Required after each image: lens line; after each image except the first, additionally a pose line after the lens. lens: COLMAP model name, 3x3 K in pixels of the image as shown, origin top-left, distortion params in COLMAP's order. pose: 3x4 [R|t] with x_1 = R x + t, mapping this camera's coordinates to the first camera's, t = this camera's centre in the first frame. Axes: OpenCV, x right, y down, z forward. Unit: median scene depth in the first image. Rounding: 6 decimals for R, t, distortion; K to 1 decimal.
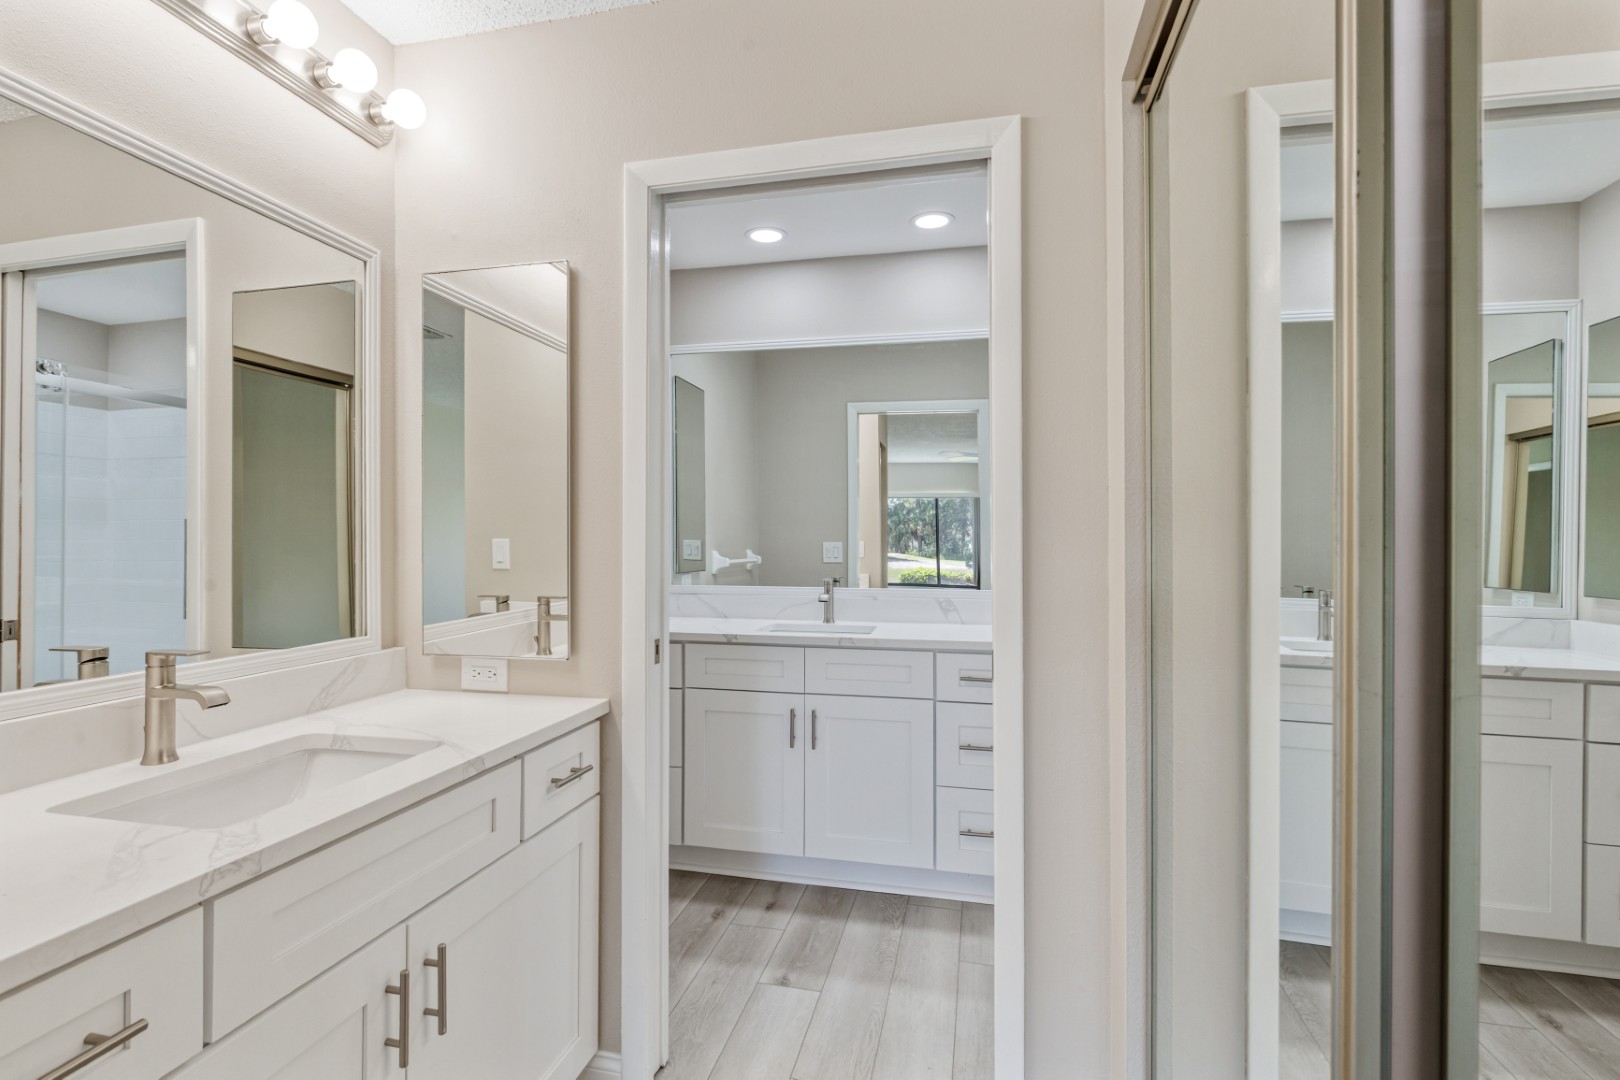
lens RADIAL K [[774.5, 0, 799.9], [0, 774.5, 539.3], [0, 0, 1]] dist [0.004944, -0.002078]
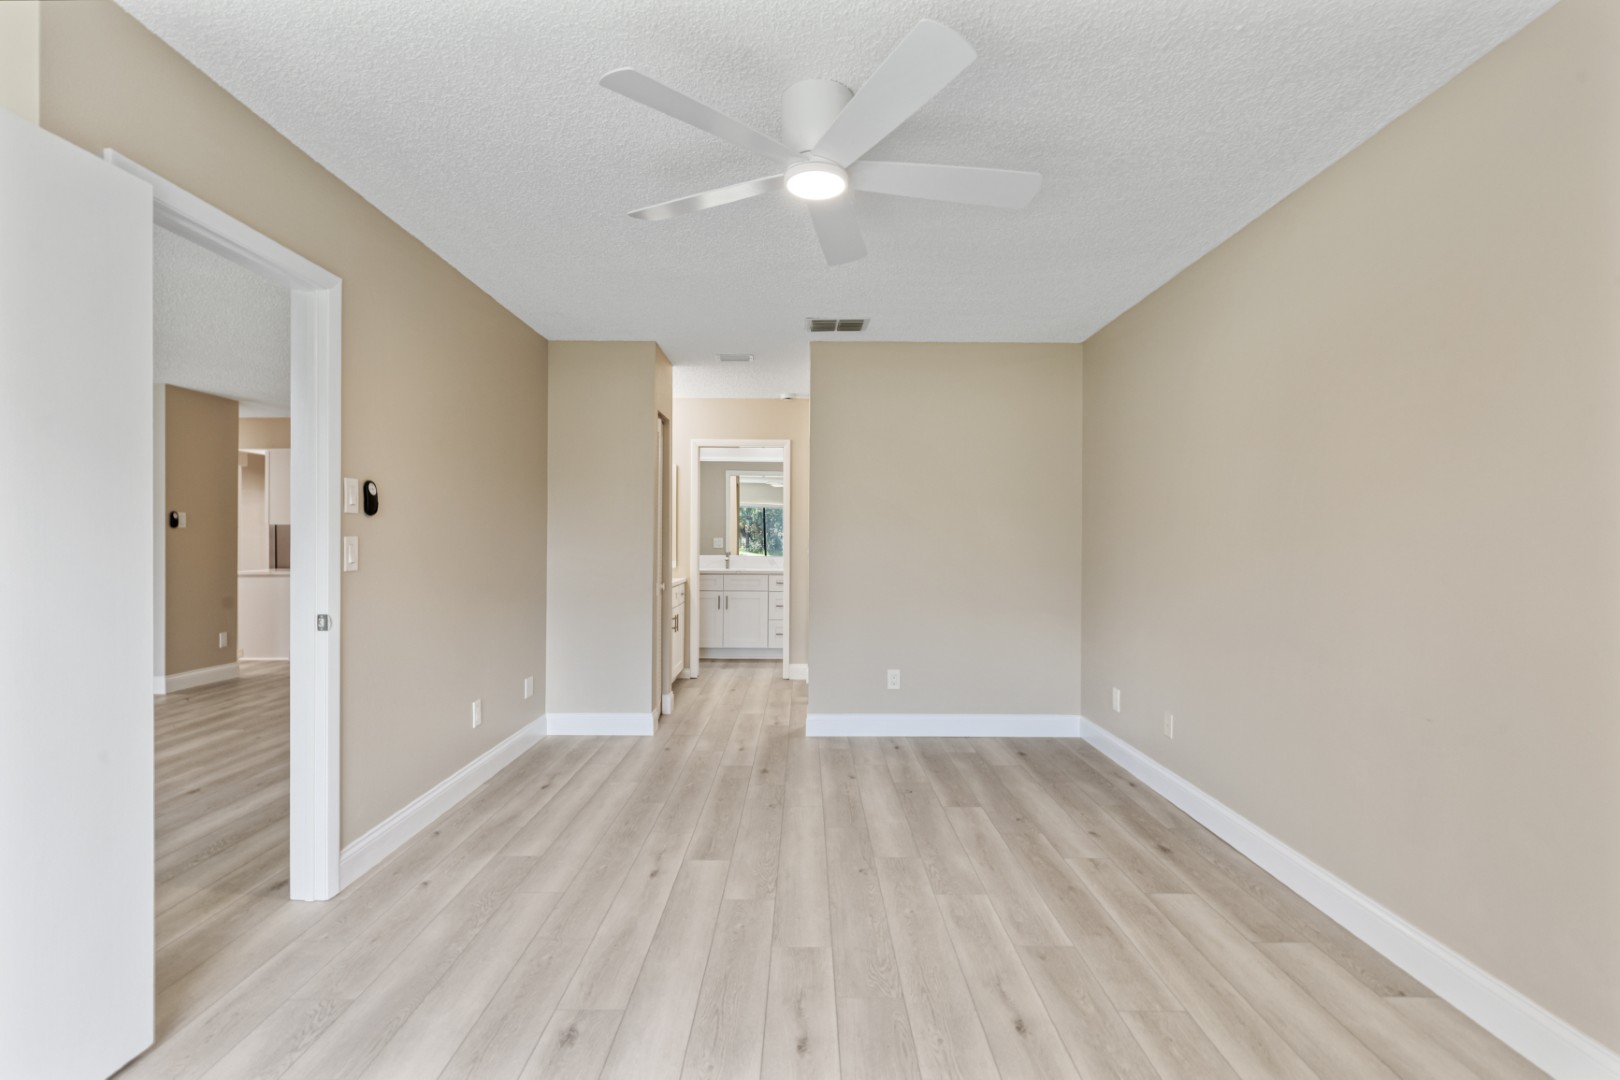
lens RADIAL K [[774.5, 0, 814.6], [0, 774.5, 538.4], [0, 0, 1]] dist [0.004944, -0.002078]
pose [[0.970070, 0.009582, 0.242634, -0.360268], [-0.010354, 0.999945, 0.001907, -0.002299], [-0.242603, -0.004362, 0.970116, -1.840710]]
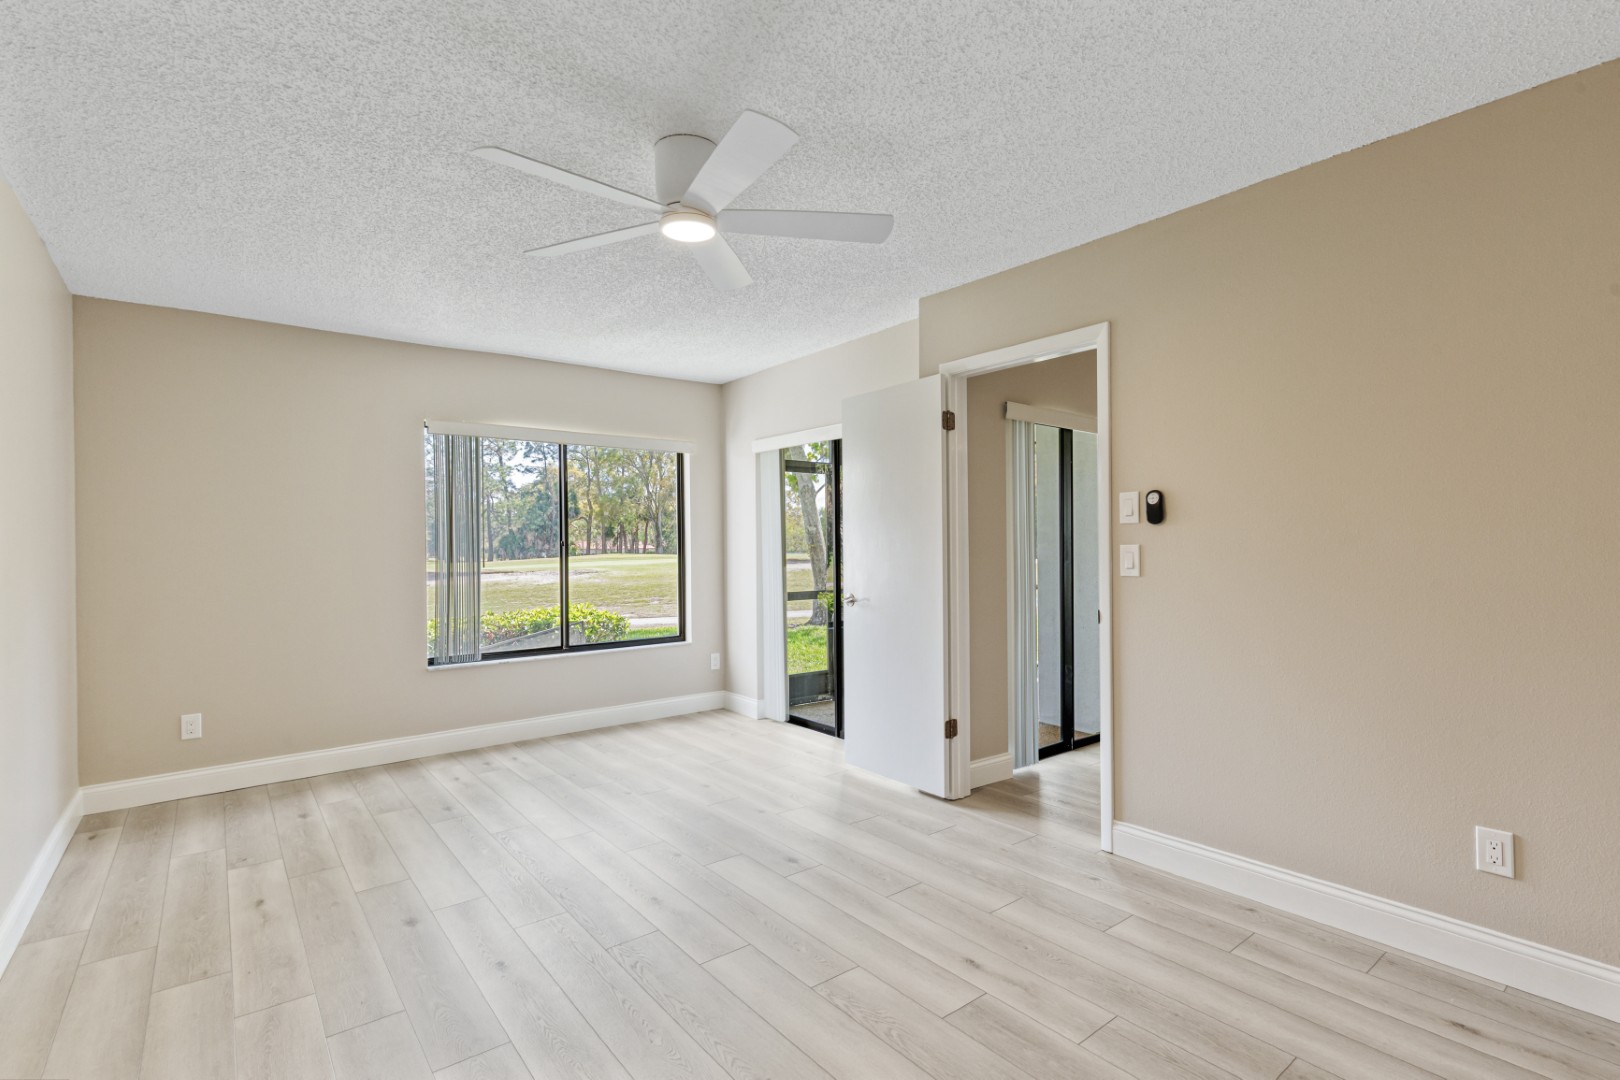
lens RADIAL K [[774.5, 0, 797.3], [0, 774.5, 542.0], [0, 0, 1]] dist [0.004944, -0.002078]
pose [[-0.634838, 0.010131, -0.772579, 0.449999], [0.019435, 0.999807, -0.002860, -0.006373], [0.772401, -0.016831, -0.634912, -0.393362]]
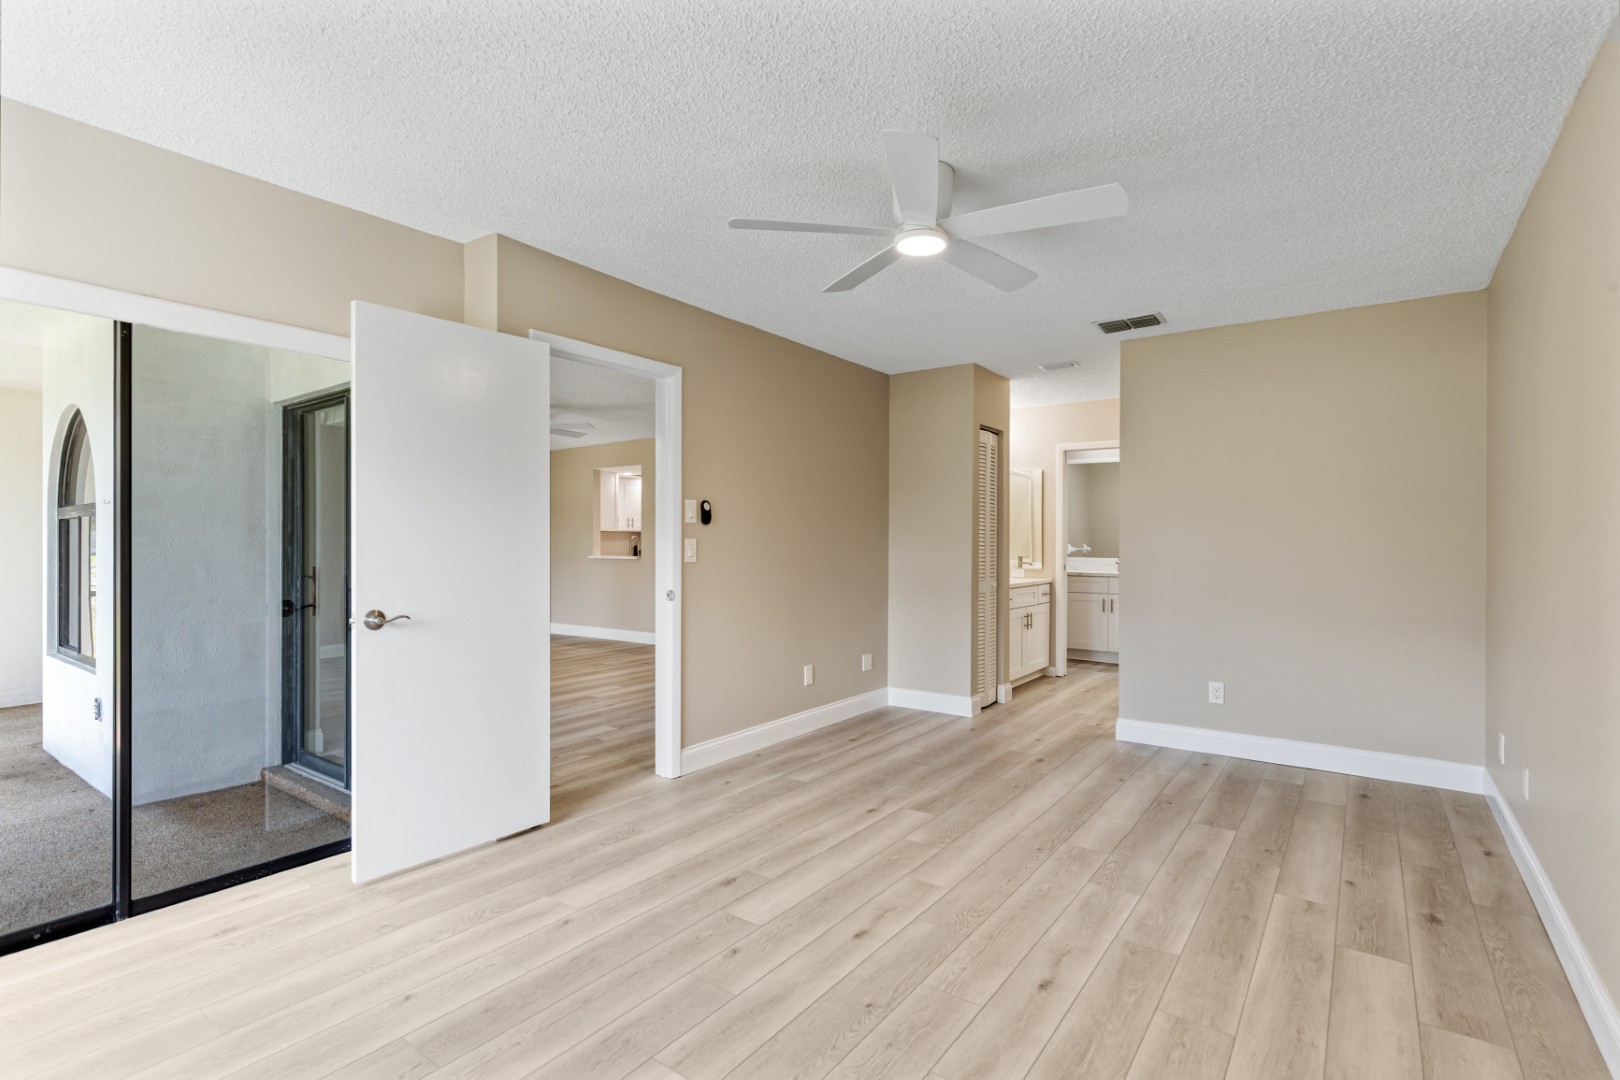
lens RADIAL K [[774.5, 0, 811.9], [0, 774.5, 537.4], [0, 0, 1]] dist [0.004944, -0.002078]
pose [[0.924582, 0.006852, -0.380922, 0.081179], [-0.006526, 0.999976, 0.002146, -0.004184], [0.380928, 0.000502, 0.924604, -2.007854]]
